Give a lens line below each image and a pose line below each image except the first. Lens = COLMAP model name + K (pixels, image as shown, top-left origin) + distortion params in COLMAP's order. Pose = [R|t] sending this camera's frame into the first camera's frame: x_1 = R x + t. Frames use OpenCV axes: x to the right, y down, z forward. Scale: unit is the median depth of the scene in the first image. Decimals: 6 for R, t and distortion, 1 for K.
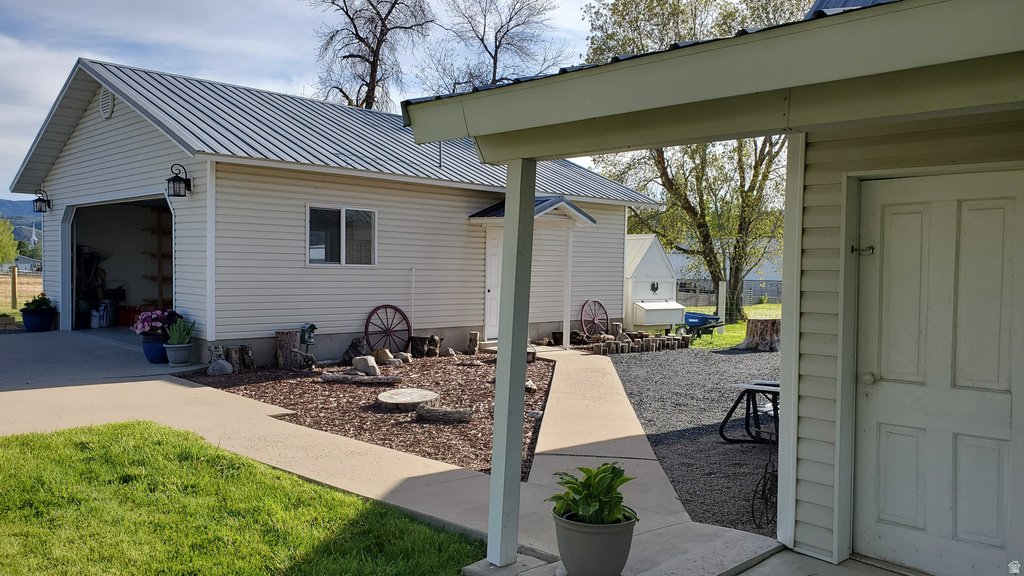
lens RADIAL K [[782.6, 0, 512.0], [0, 782.6, 288.0], [0, 0, 1]] dist [0.088628, -0.092695]
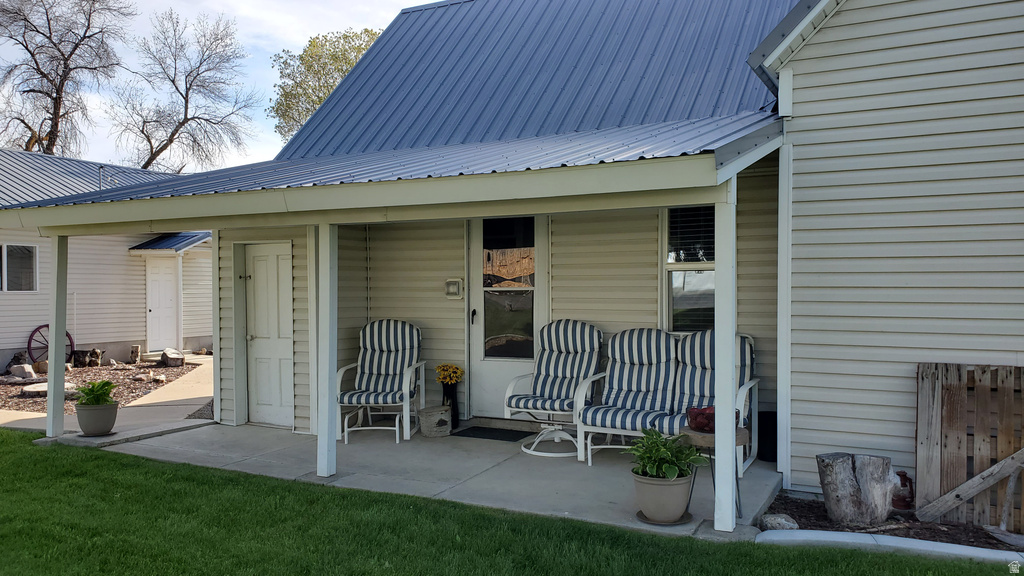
lens RADIAL K [[828.8, 0, 512.0], [0, 828.8, 288.0], [0, 0, 1]] dist [0.004764, 0.076979]
pose [[0.958569, -0.018492, 0.284258, 0.083430], [0.026980, 0.999298, -0.025975, 0.009832], [-0.283579, 0.032568, 0.958396, -0.227589]]
